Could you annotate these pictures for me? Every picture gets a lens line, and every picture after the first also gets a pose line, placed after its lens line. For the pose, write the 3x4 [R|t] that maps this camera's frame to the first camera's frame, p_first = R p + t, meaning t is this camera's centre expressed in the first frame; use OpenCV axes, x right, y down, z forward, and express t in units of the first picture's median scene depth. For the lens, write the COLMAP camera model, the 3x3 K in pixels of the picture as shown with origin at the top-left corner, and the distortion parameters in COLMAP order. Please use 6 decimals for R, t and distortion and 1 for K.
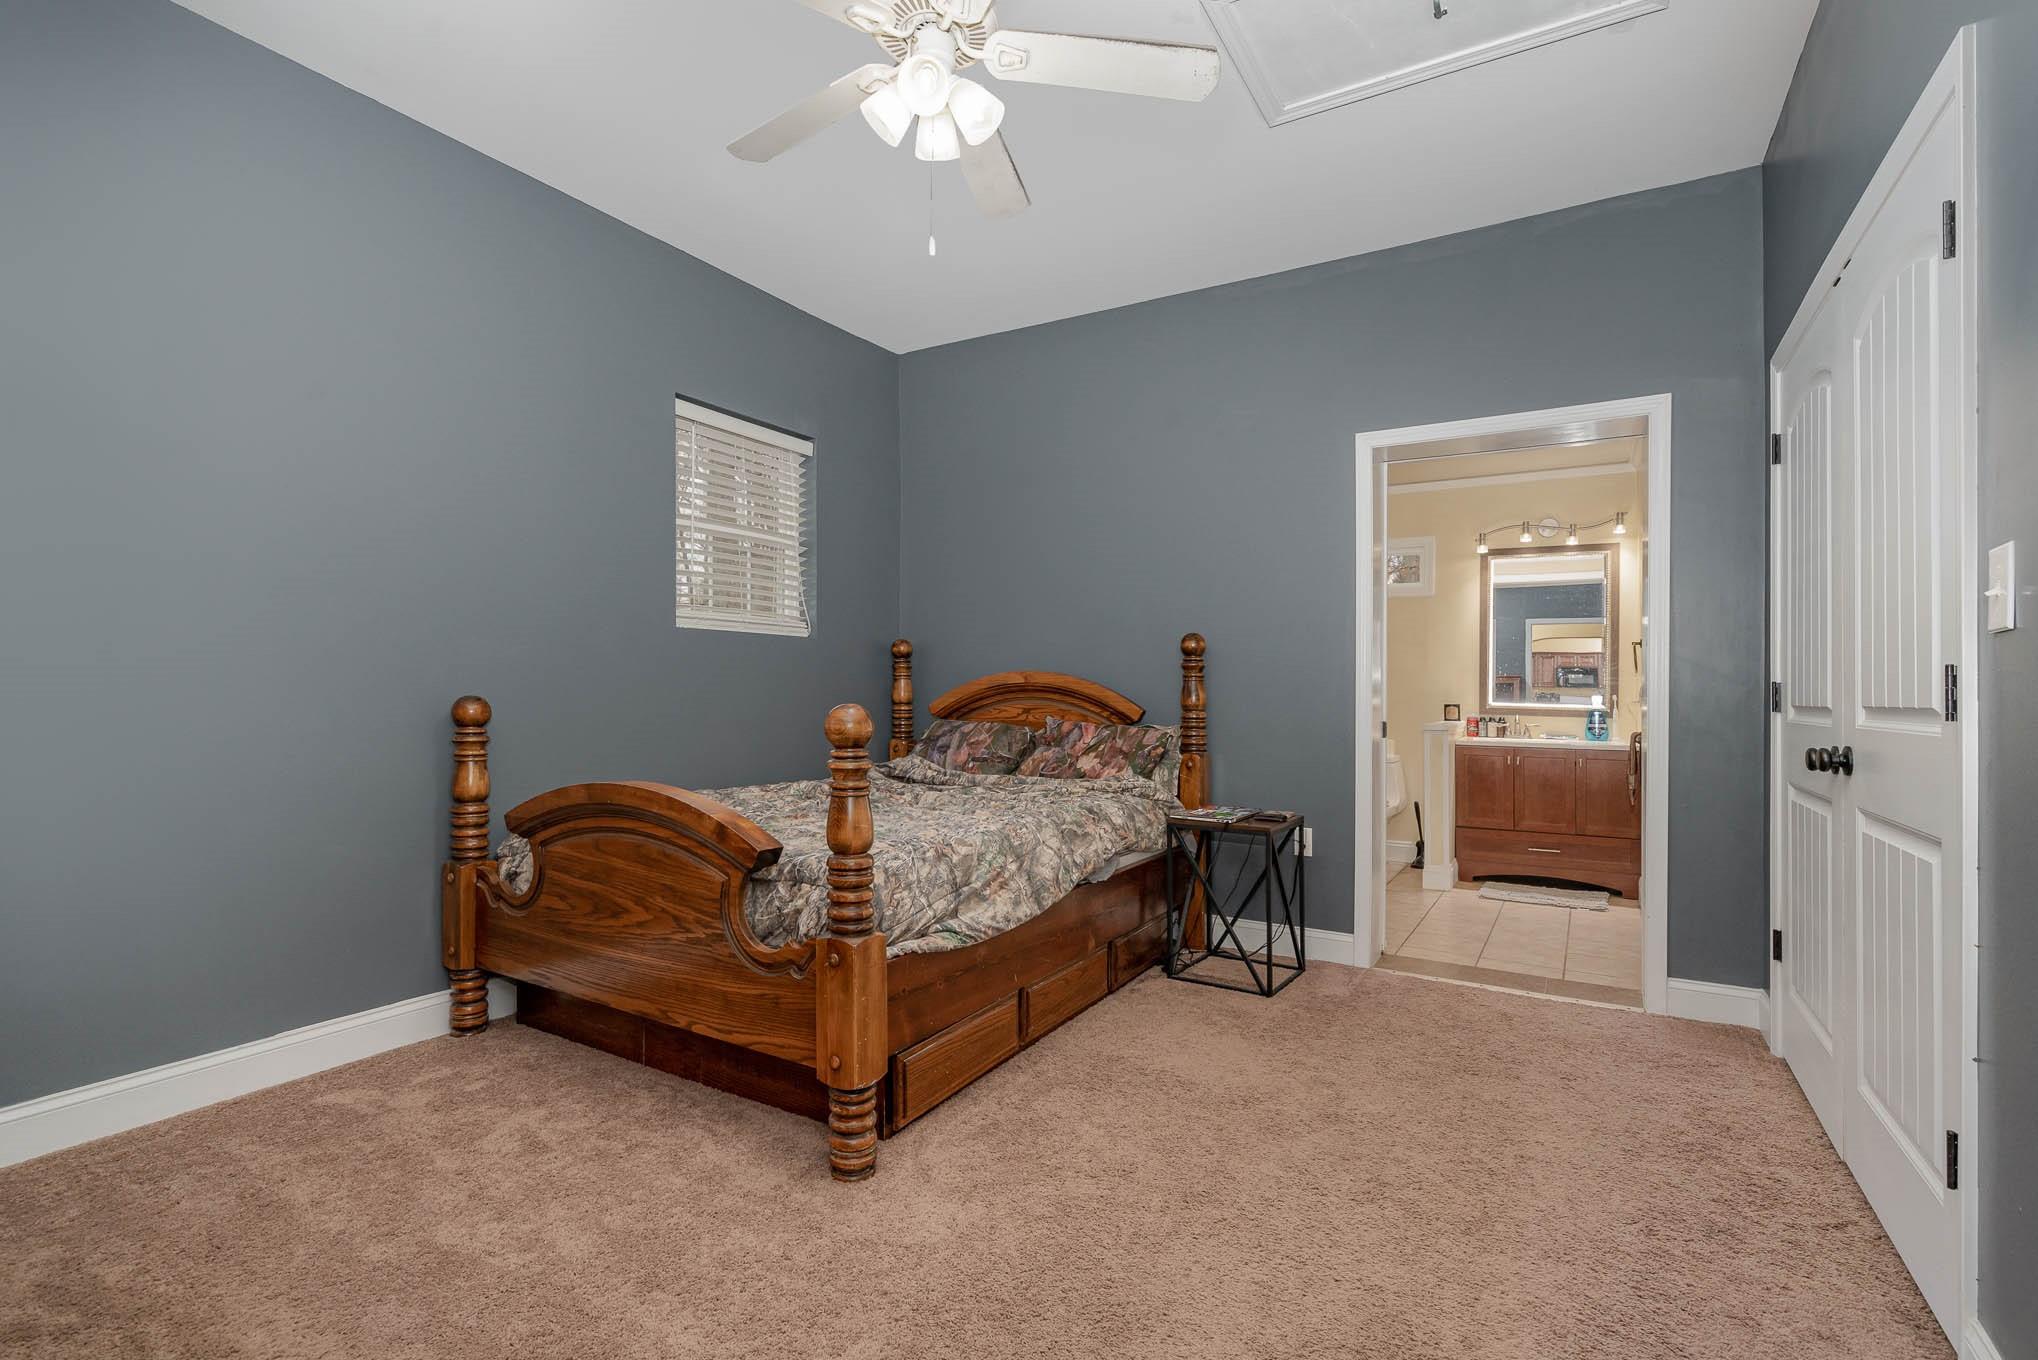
lens RADIAL K [[927.9, 0, 1004.1], [0, 927.9, 679.8], [0, 0, 1]] dist [-0.001173, 0.000333]
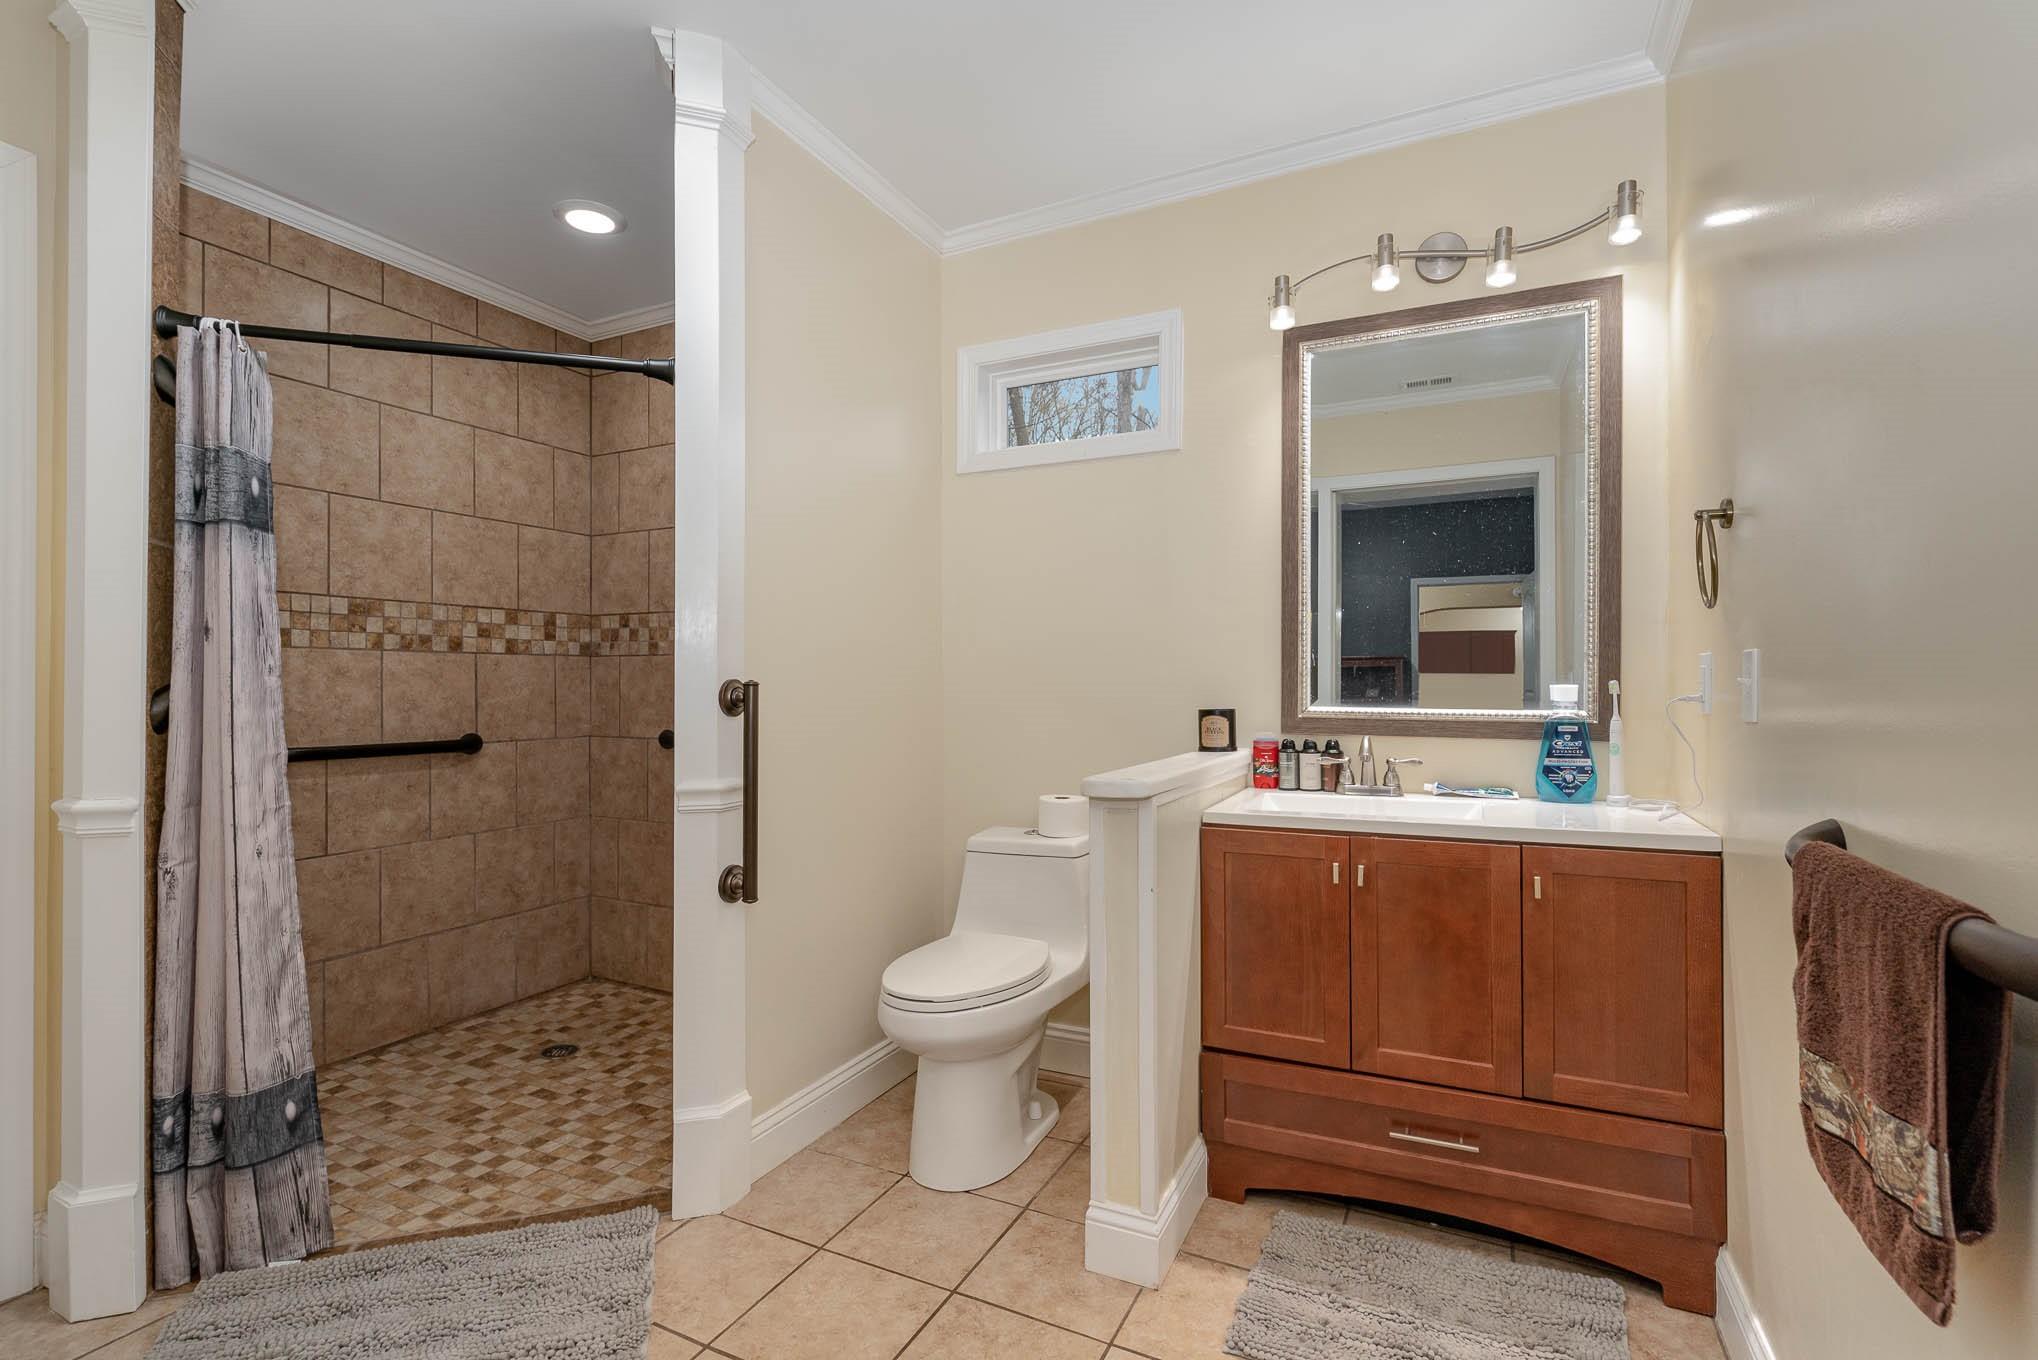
lens RADIAL K [[932.9, 0, 1008.9], [0, 932.9, 685.4], [0, 0, 1]] dist [-0.000074, 0.000725]
pose [[0.995418, -0.009492, 0.095142, 0.362869], [0.009262, 0.999953, 0.002867, 0.014404], [-0.095165, -0.001972, 0.995460, 0.619366]]
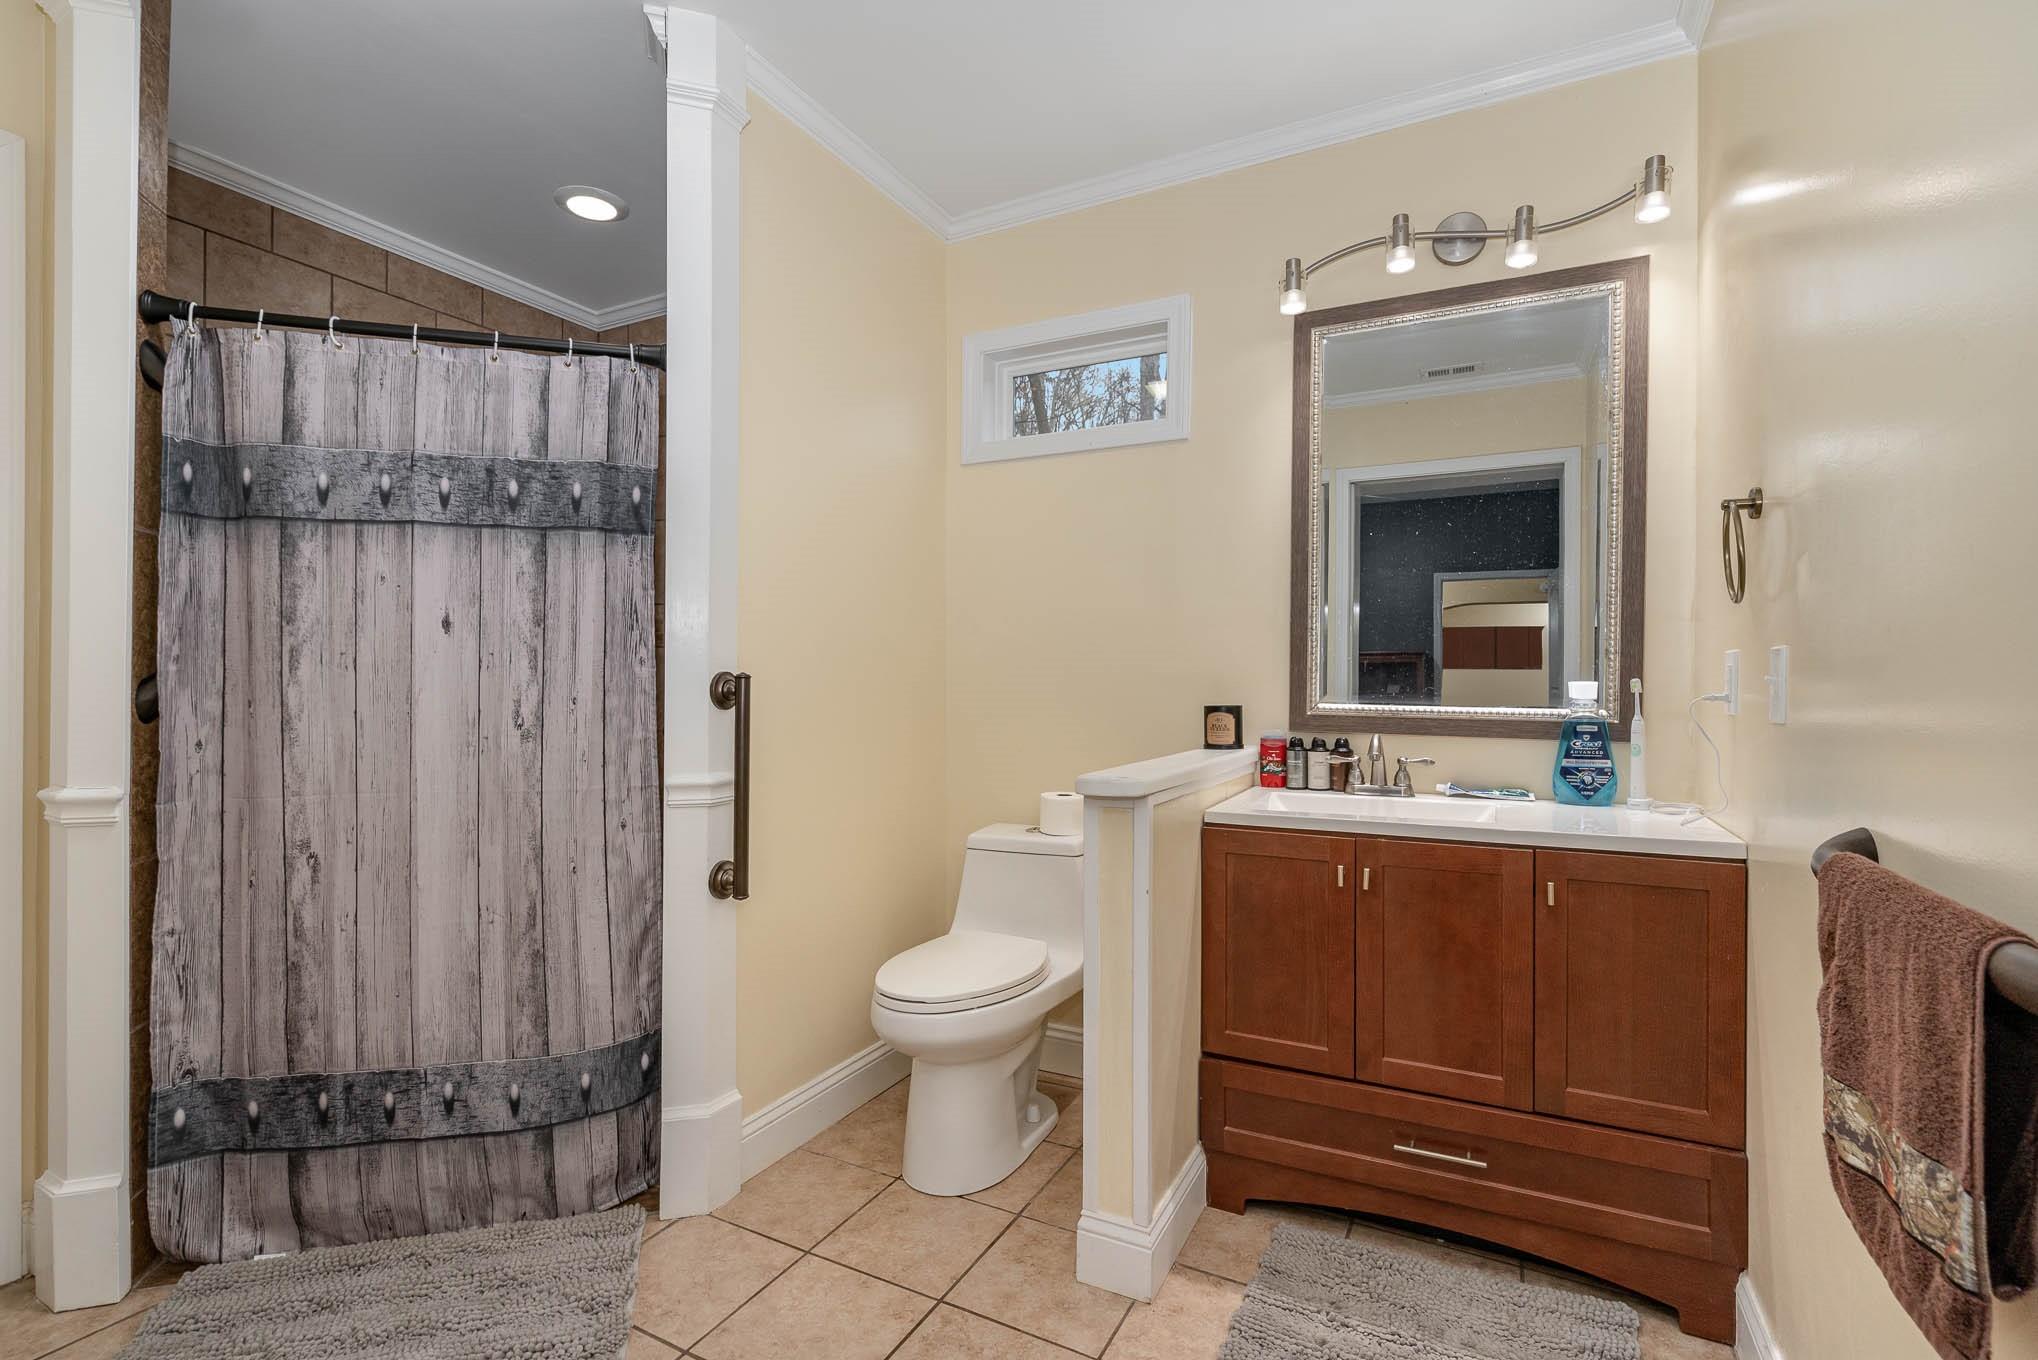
lens RADIAL K [[932.9, 0, 1008.9], [0, 932.9, 685.4], [0, 0, 1]] dist [-0.000074, 0.000725]
pose [[0.997422, -0.003271, 0.071678, 0.372881], [0.002680, 0.999962, 0.008331, 0.014672], [-0.071702, -0.008117, 0.997393, 0.627341]]
